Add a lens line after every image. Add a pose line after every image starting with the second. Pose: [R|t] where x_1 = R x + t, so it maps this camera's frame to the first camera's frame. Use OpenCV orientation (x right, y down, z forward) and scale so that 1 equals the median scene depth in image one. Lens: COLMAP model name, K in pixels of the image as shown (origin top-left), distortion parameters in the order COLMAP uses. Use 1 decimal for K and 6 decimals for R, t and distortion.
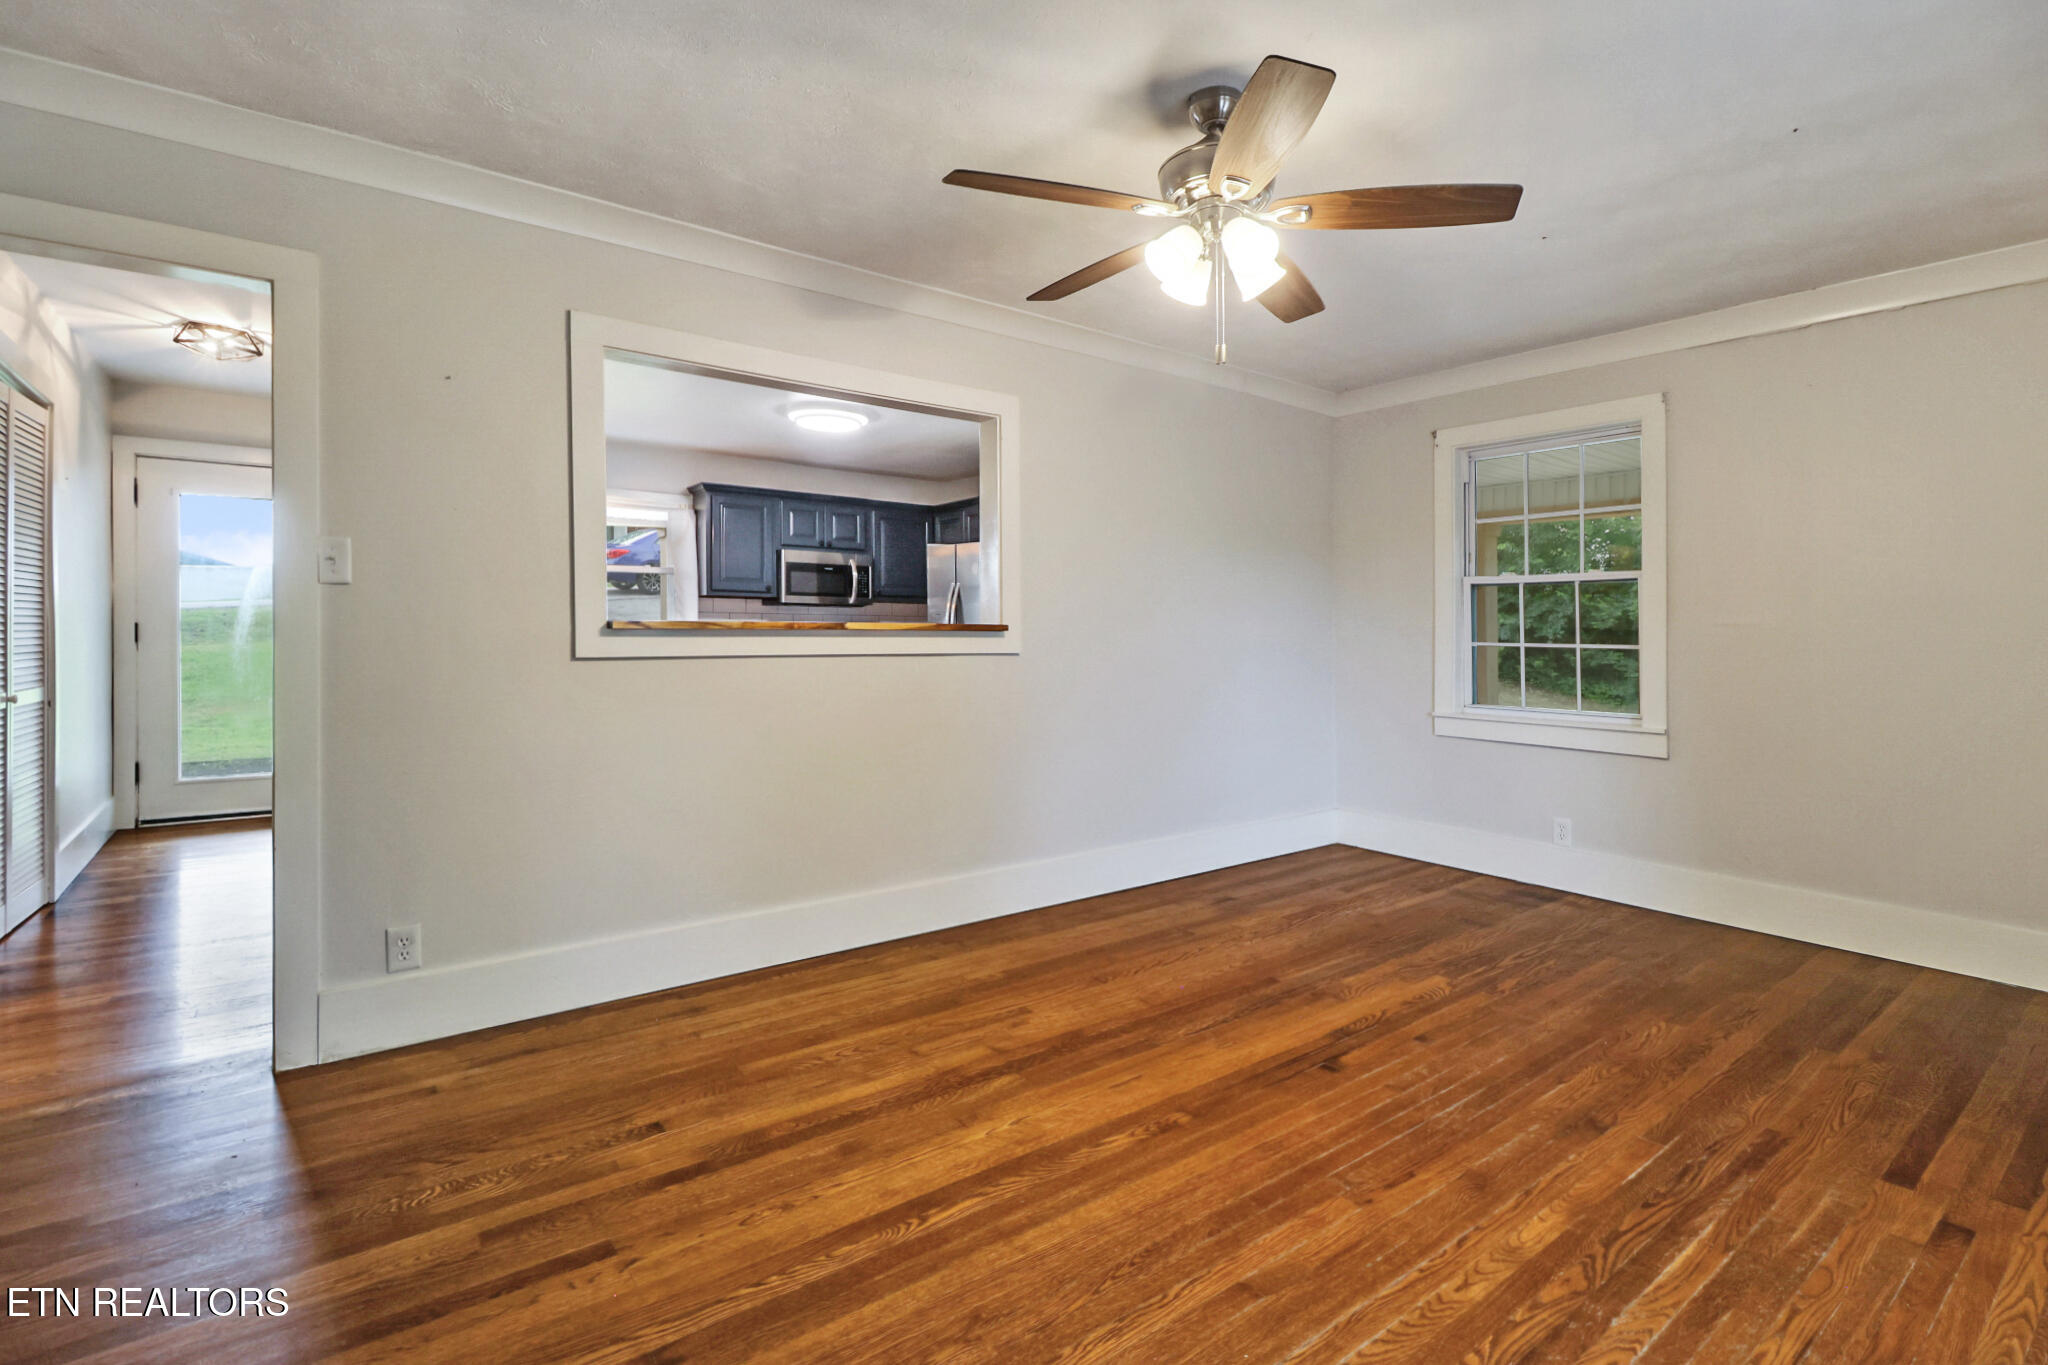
lens RADIAL K [[957.0, 0, 1042.1], [0, 957.0, 647.3], [0, 0, 1]] dist [-0.008258, -0.011732]
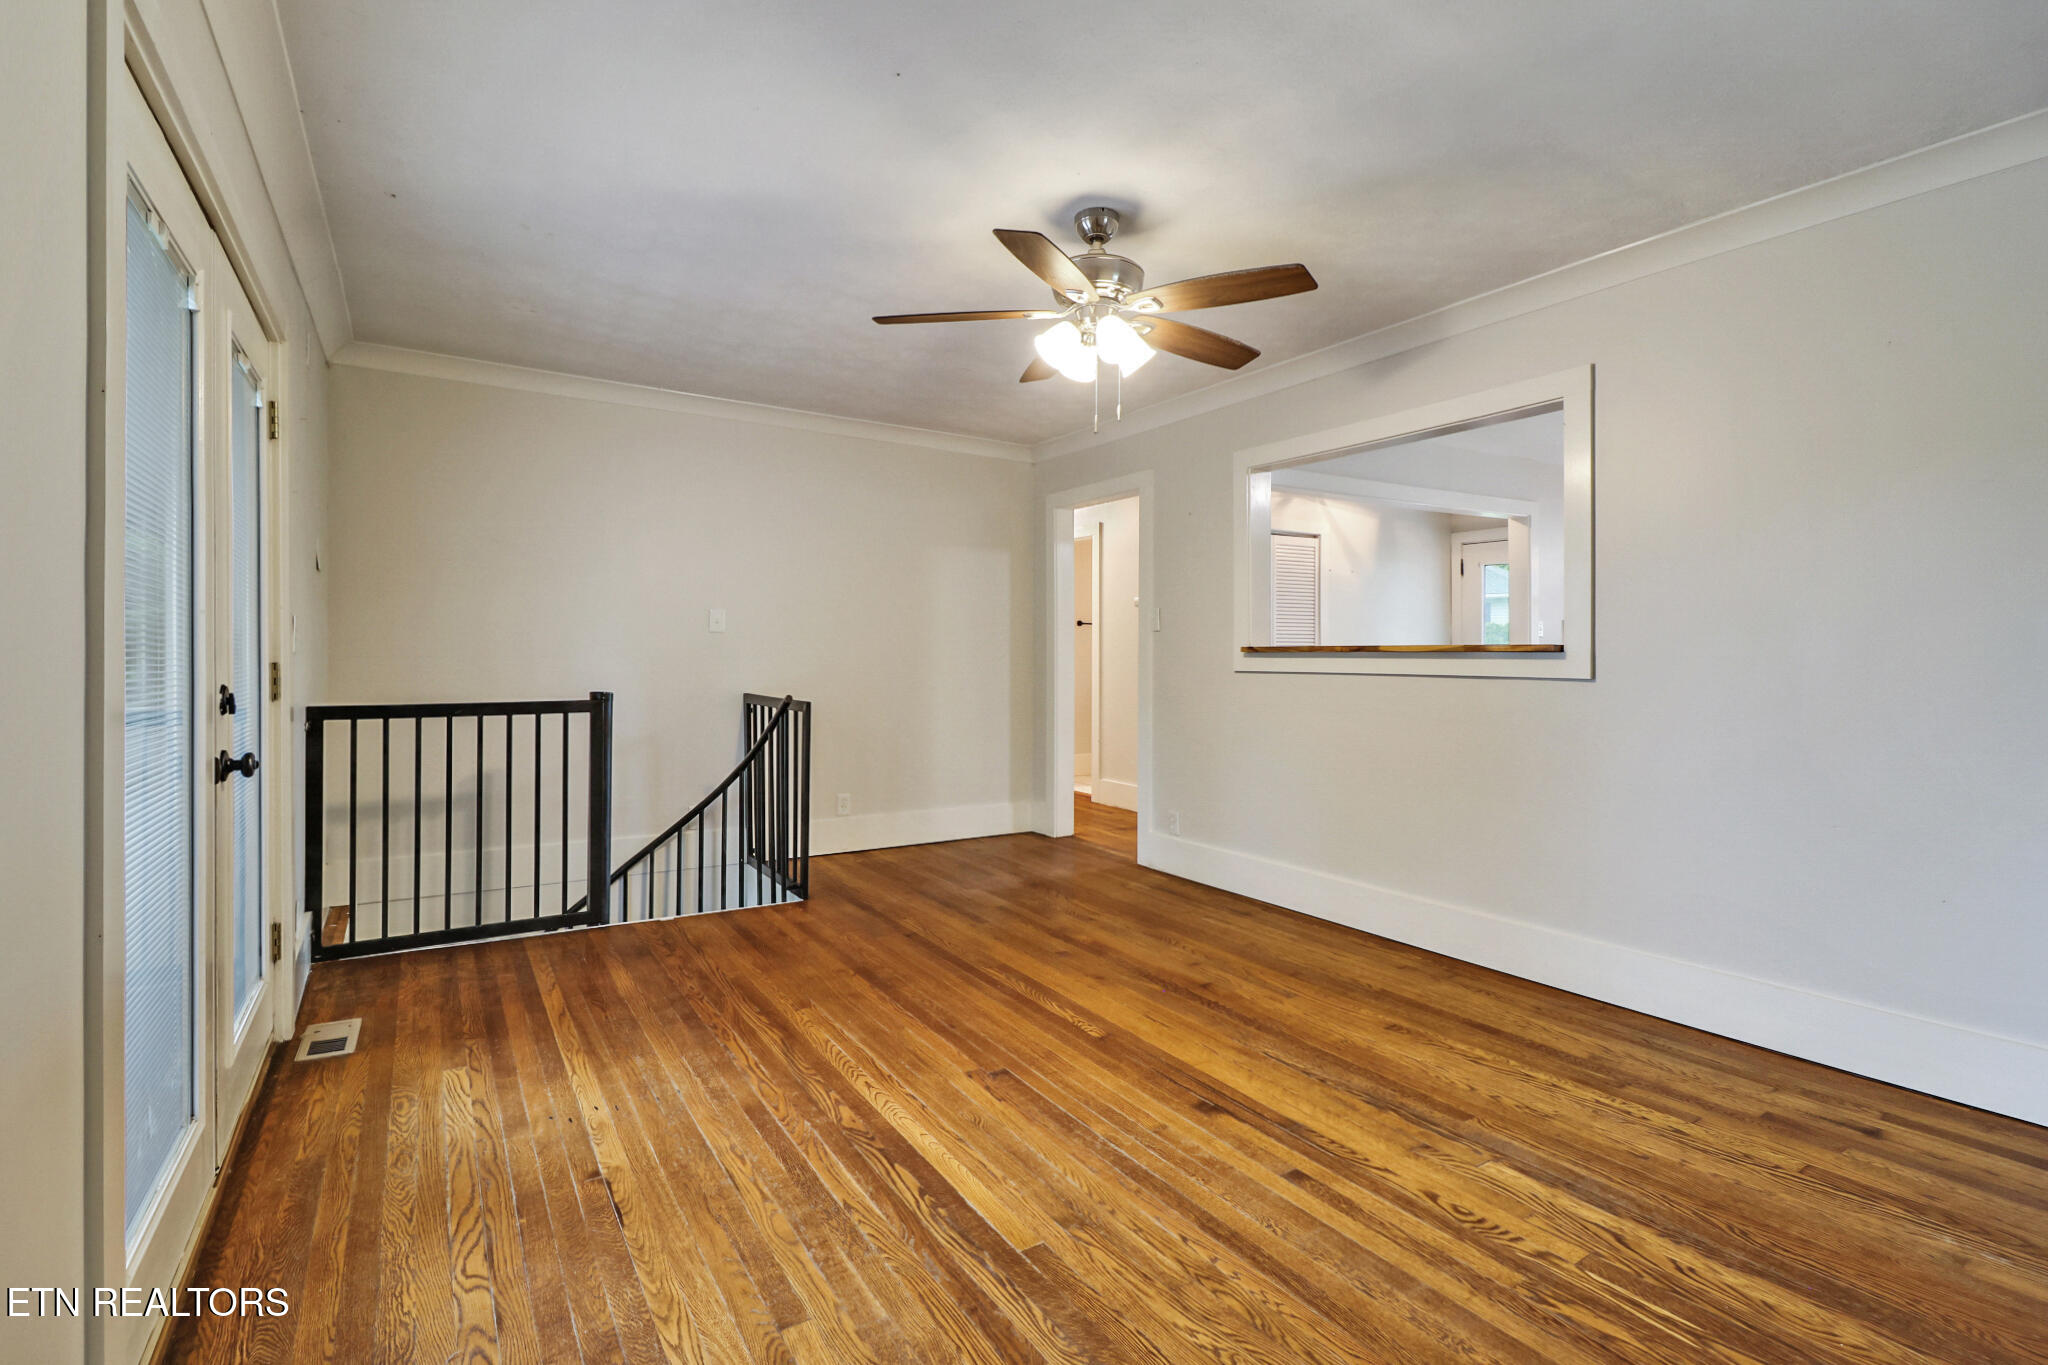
lens RADIAL K [[957.0, 0, 1042.1], [0, 957.0, 647.3], [0, 0, 1]] dist [-0.008258, -0.011732]
pose [[-0.071943, -0.010059, -0.997358, 1.367885], [-0.019423, 0.999774, -0.008682, -0.009594], [0.997220, 0.018747, -0.072122, 0.965127]]
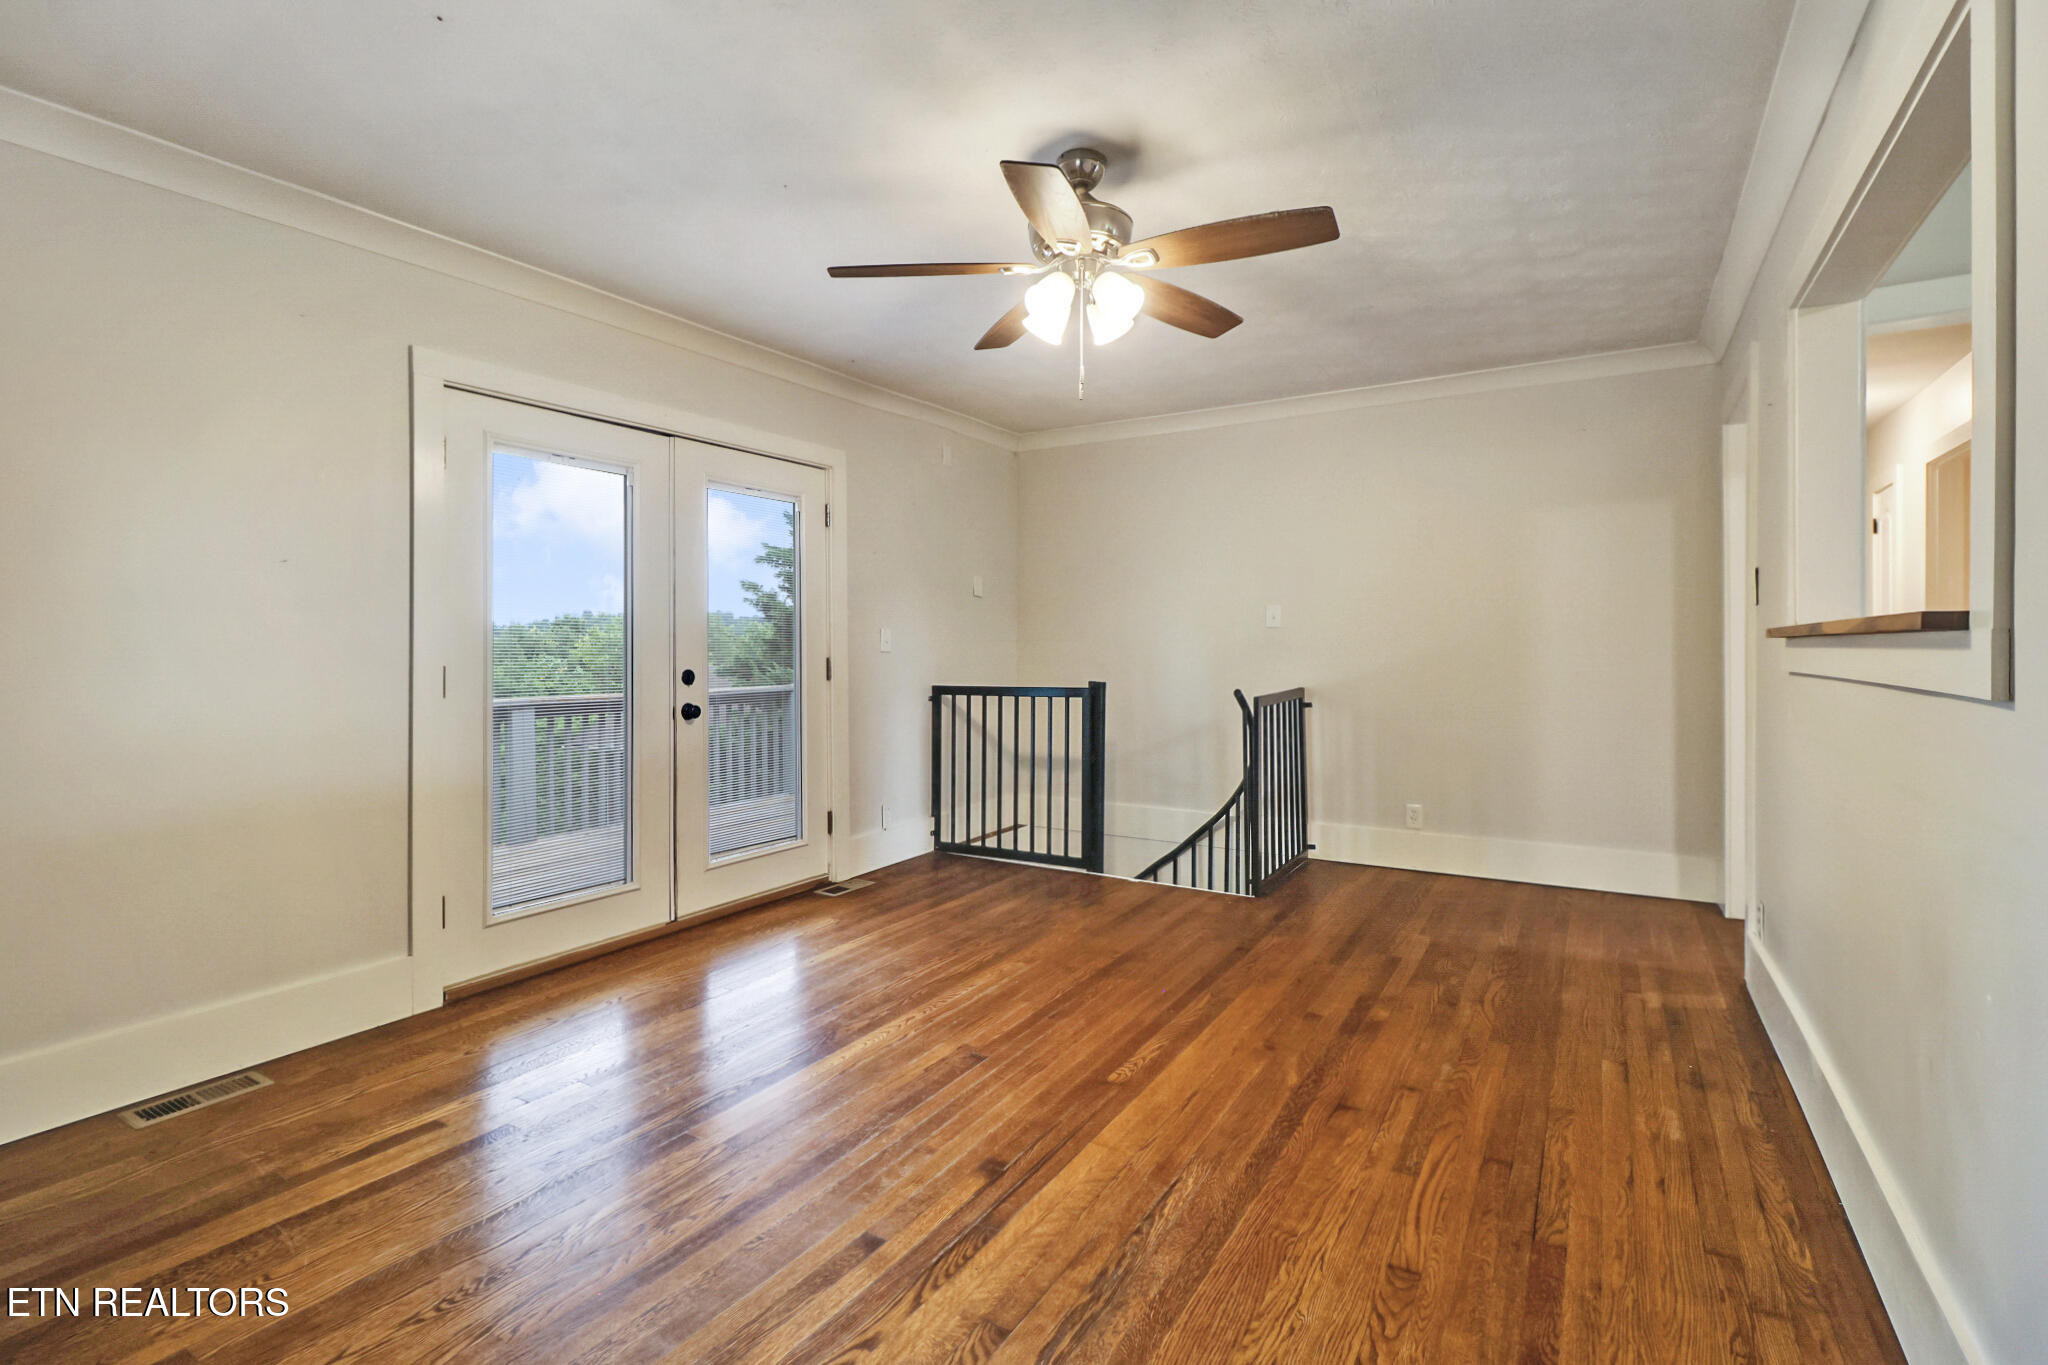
lens RADIAL K [[957.0, 0, 1042.1], [0, 957.0, 647.3], [0, 0, 1]] dist [-0.008258, -0.011732]
pose [[-0.925491, -0.000760, -0.378770, 0.624015], [-0.005707, 0.999912, 0.011938, -0.025594], [0.378728, 0.013210, -0.925414, 1.914911]]
